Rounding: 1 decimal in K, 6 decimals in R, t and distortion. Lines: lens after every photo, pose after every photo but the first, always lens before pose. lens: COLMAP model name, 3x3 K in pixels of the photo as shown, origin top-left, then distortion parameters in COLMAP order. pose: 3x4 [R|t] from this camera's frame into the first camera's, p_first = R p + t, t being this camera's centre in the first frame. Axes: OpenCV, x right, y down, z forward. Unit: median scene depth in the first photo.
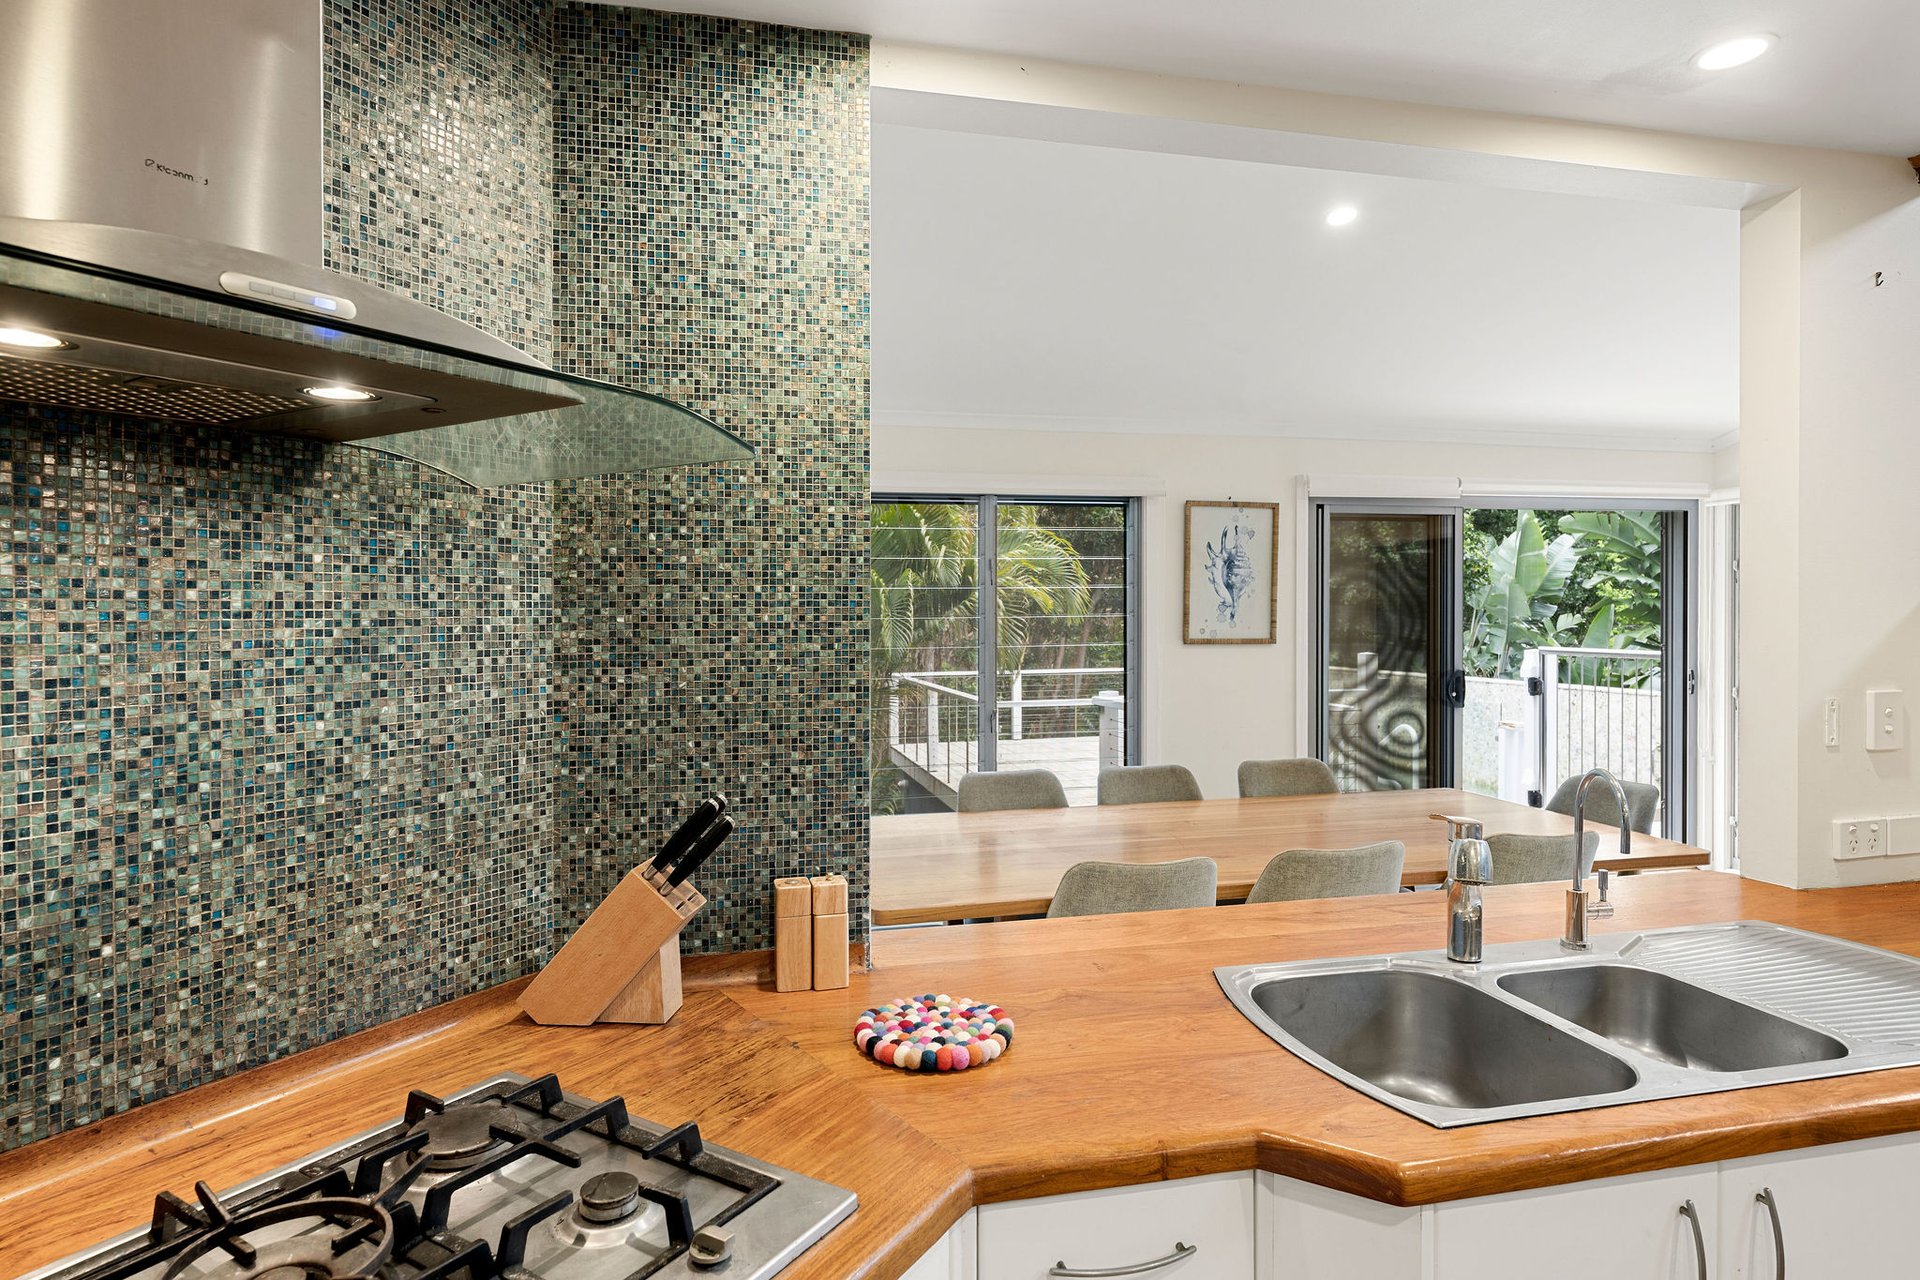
lens RADIAL K [[1049.8, 0, 960.0], [0, 1049.8, 640.0], [0, 0, 1]] dist [-0.002584, -0.000545]
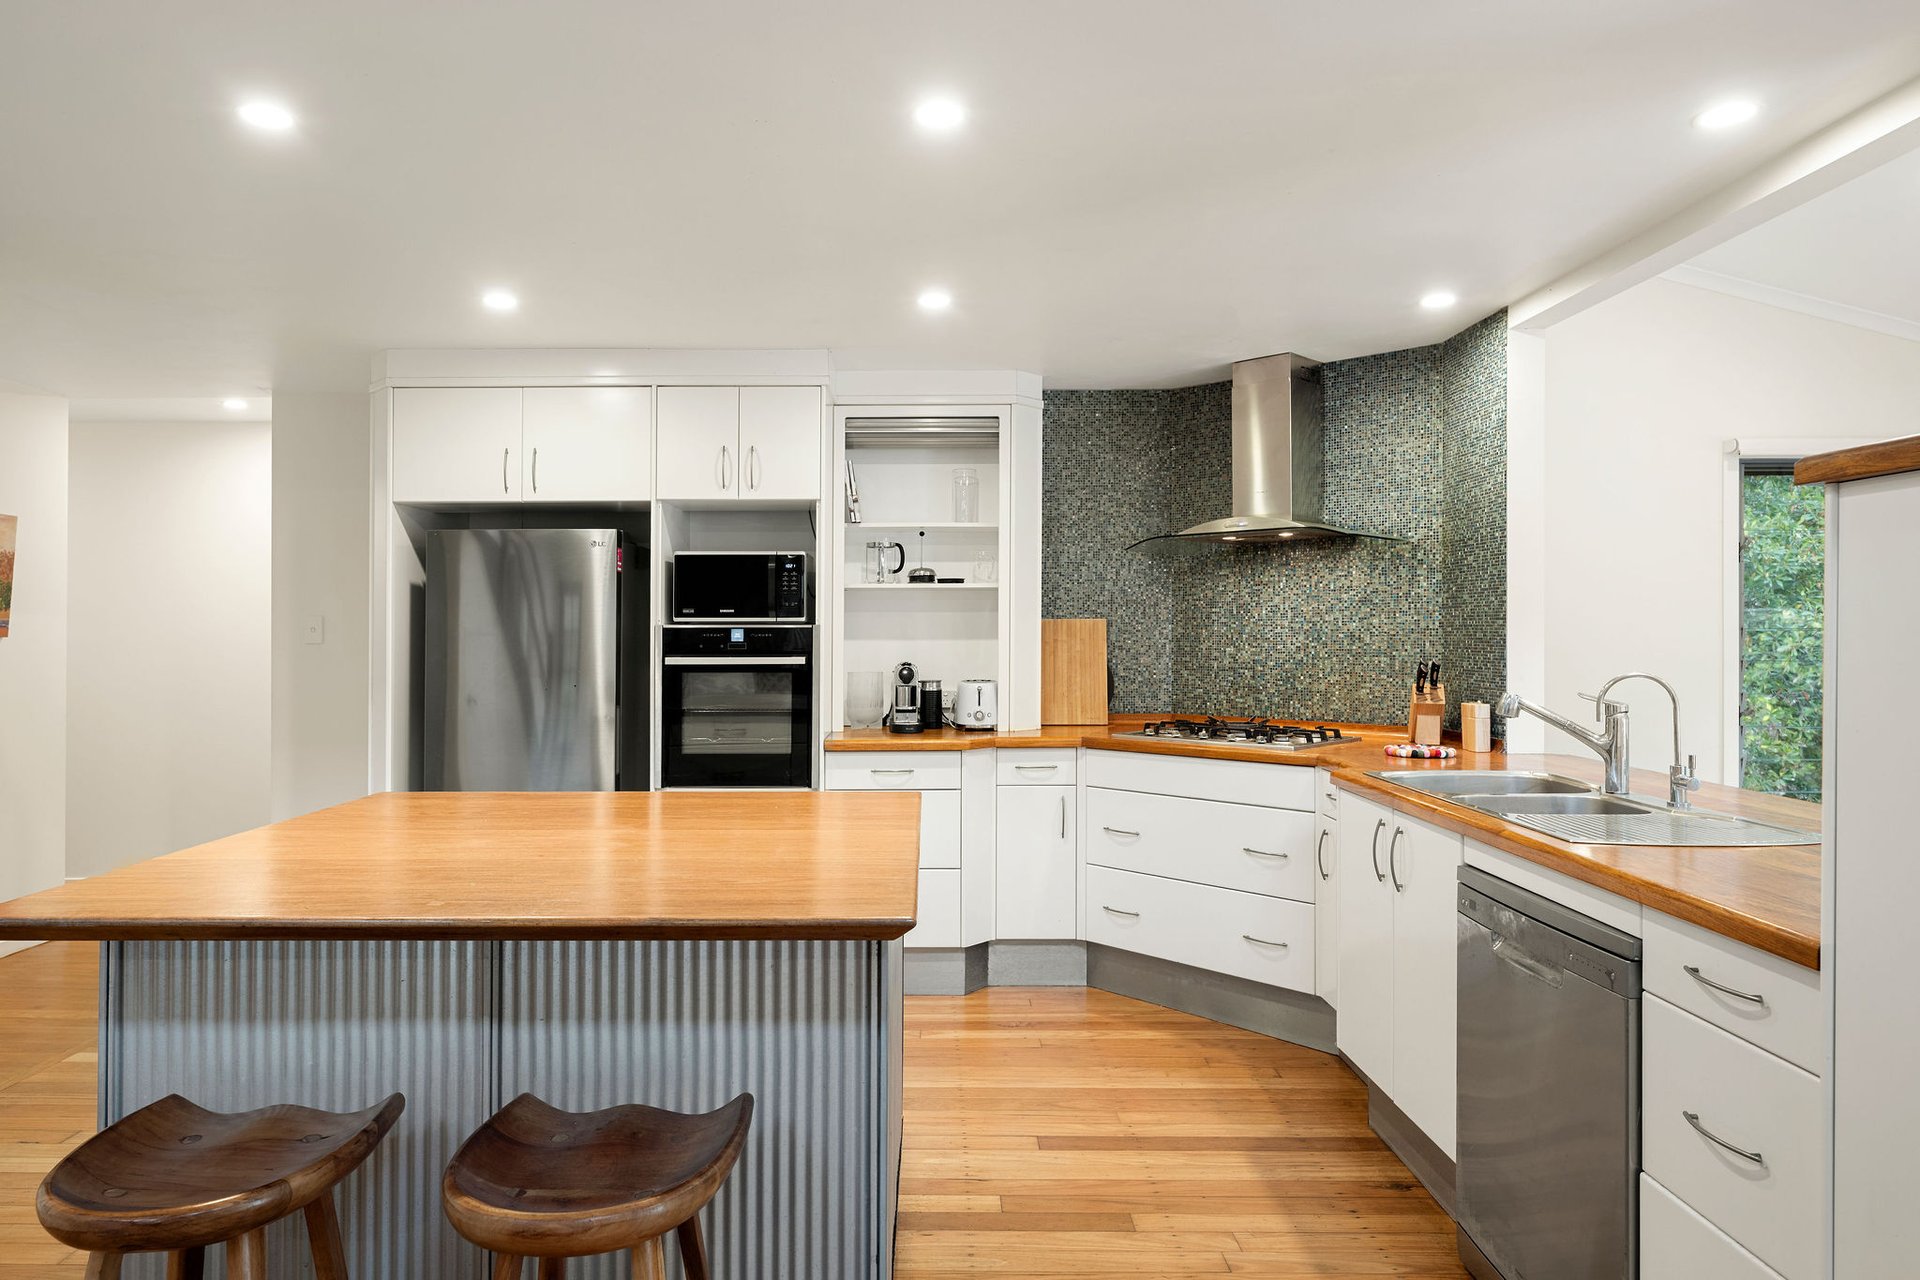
lens RADIAL K [[1117.6, 0, 937.5], [0, 1117.6, 630.9], [0, 0, 1]] dist [0.023615, -0.000001]
pose [[-0.221560, 0.006277, -0.975127, 2.721819], [-0.018174, 0.999779, 0.010565, 0.079695], [0.974977, 0.020063, -0.221397, 0.461721]]
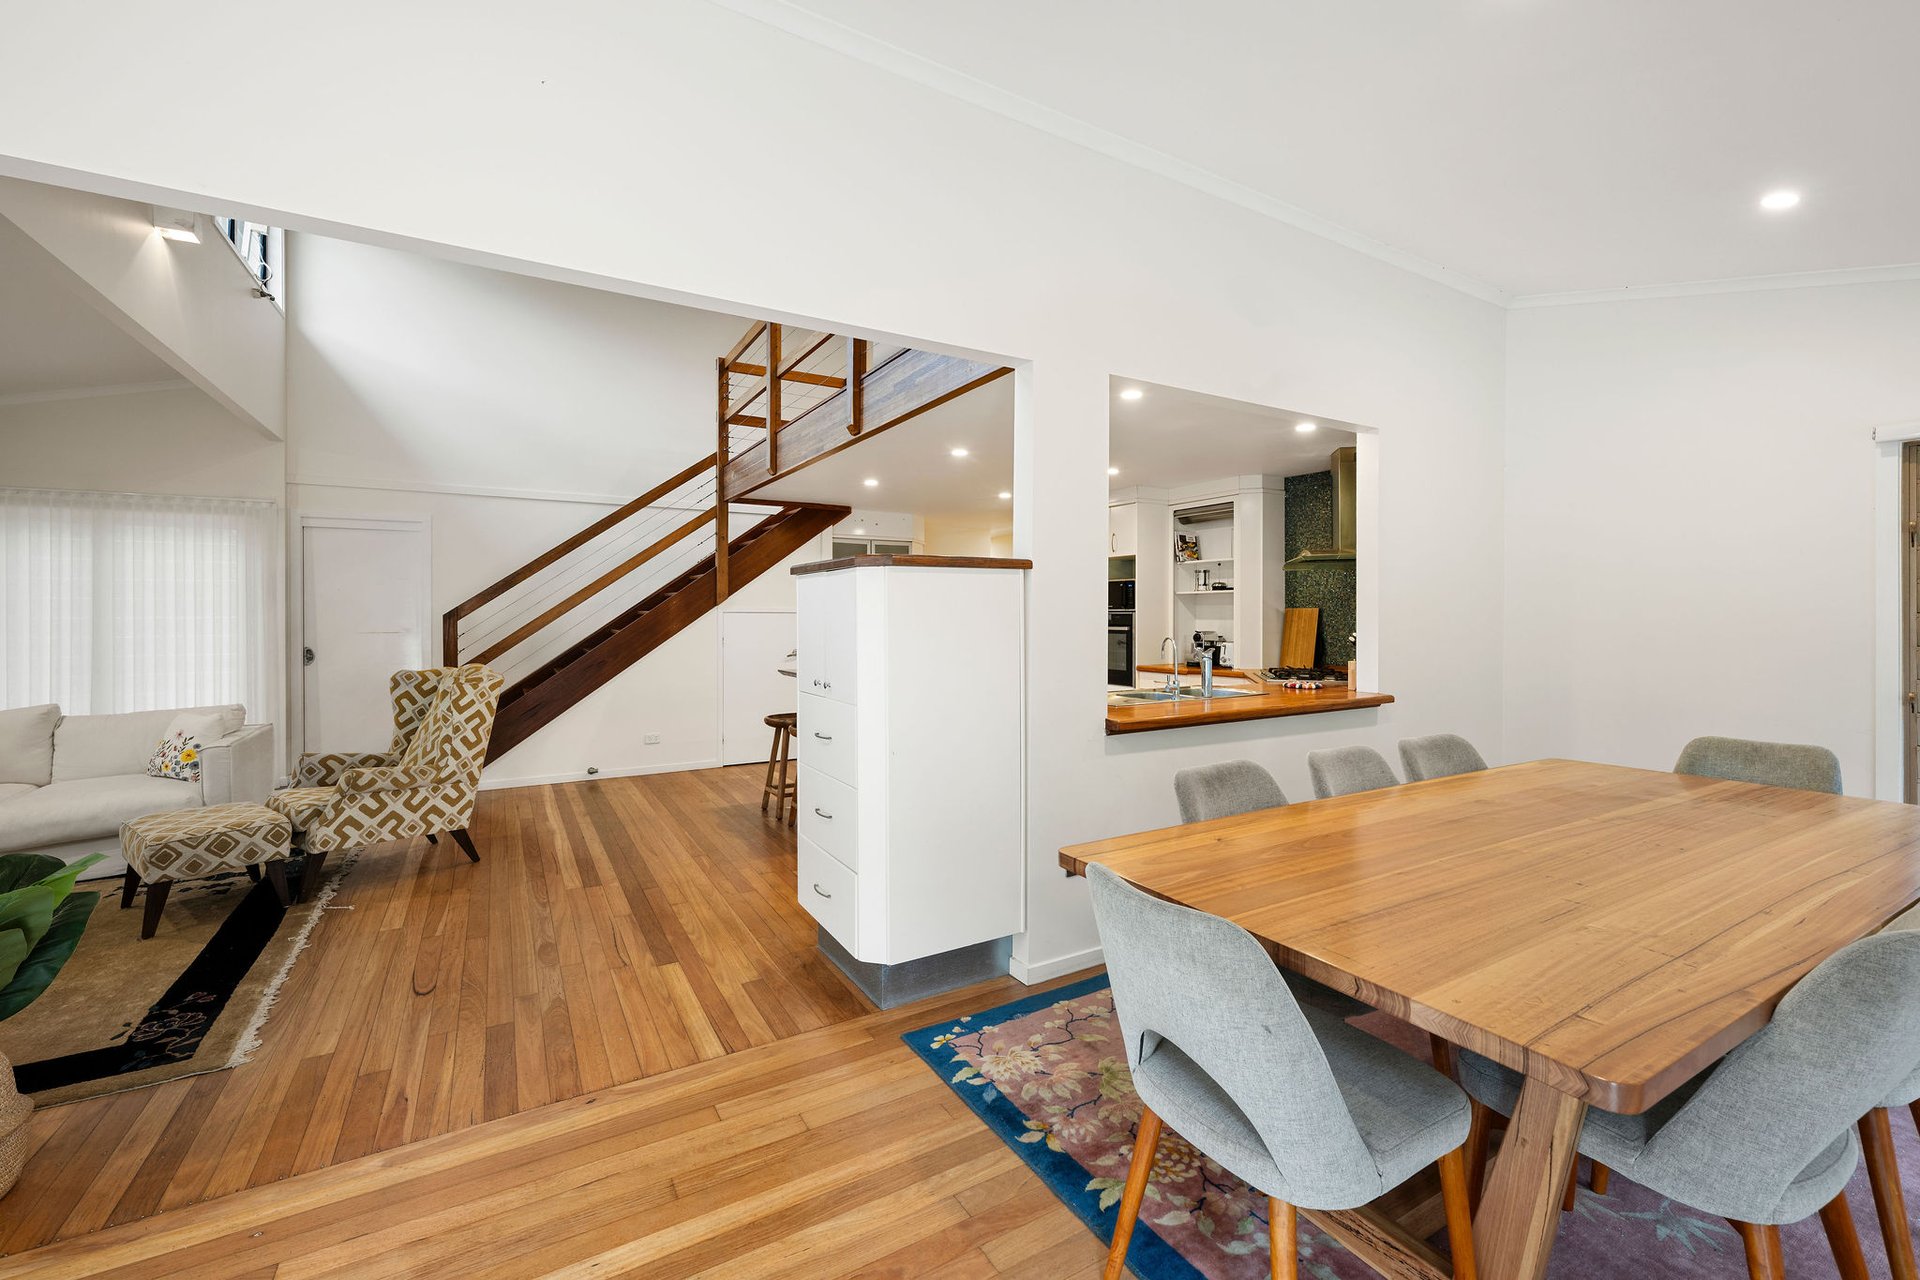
lens RADIAL K [[787.6, 0, 953.2], [0, 787.6, 607.3], [0, 0, 1]] dist [0.000081, -0.000067]
pose [[-0.956439, 0.007451, -0.291837, 2.245945], [0.002721, 0.999858, 0.016611, -0.008183], [0.291919, 0.015093, -0.956324, 3.550467]]
